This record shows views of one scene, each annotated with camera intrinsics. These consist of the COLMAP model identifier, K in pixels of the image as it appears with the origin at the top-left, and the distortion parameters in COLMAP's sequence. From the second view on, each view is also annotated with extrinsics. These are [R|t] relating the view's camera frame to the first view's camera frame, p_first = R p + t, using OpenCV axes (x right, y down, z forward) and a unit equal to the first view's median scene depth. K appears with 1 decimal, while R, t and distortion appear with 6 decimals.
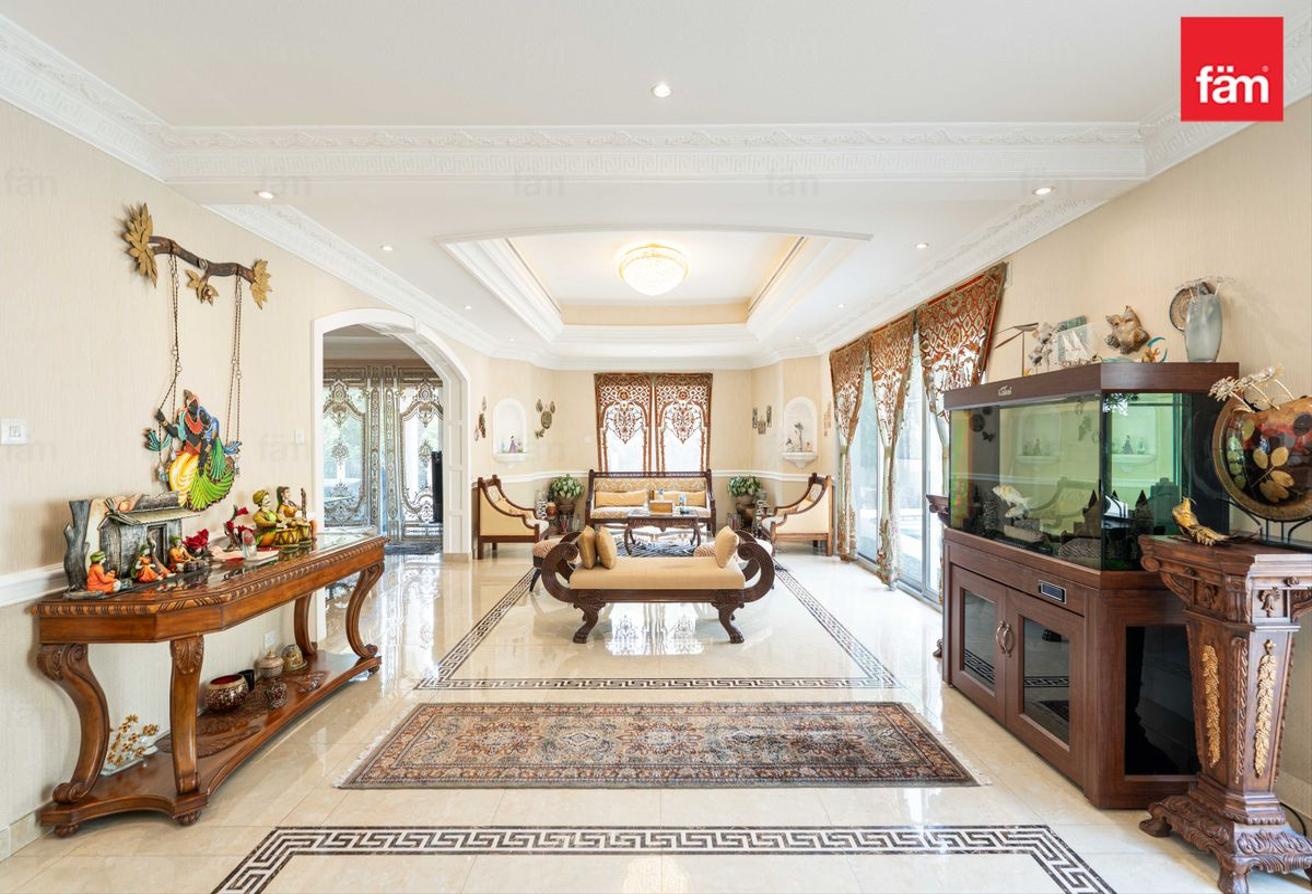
lens RADIAL K [[609.2, 0, 655.3], [0, 609.2, 448.3], [0, 0, 1]] dist [0.005841, 0.000519]
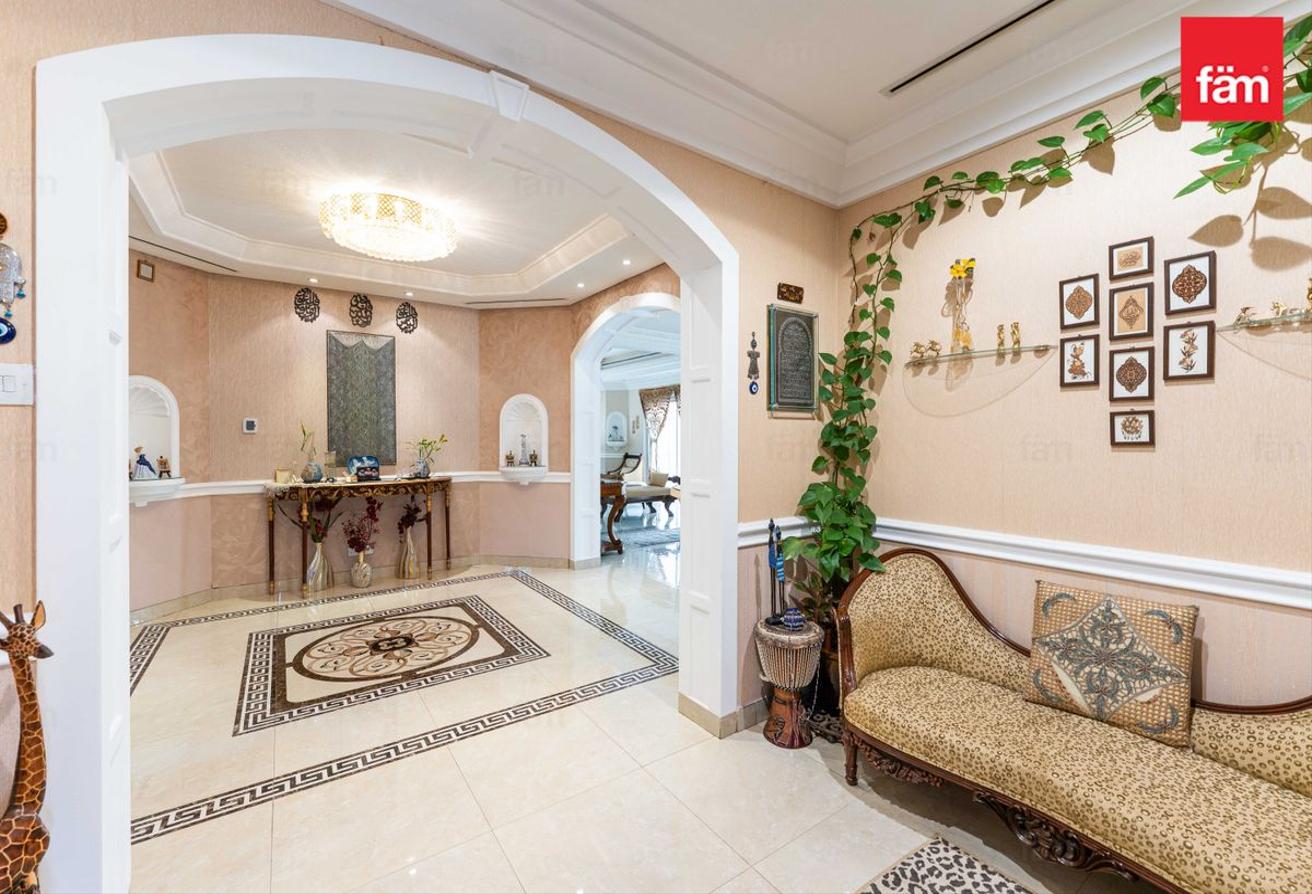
lens RADIAL K [[533.7, 0, 656.9], [0, 533.7, 442.5], [0, 0, 1]] dist [0.000456, -0.000684]
pose [[0.816721, -0.000863, 0.577031, -0.597065], [0.002380, 0.999995, -0.001873, 0.011606], [-0.577027, 0.002904, 0.816720, -0.386166]]
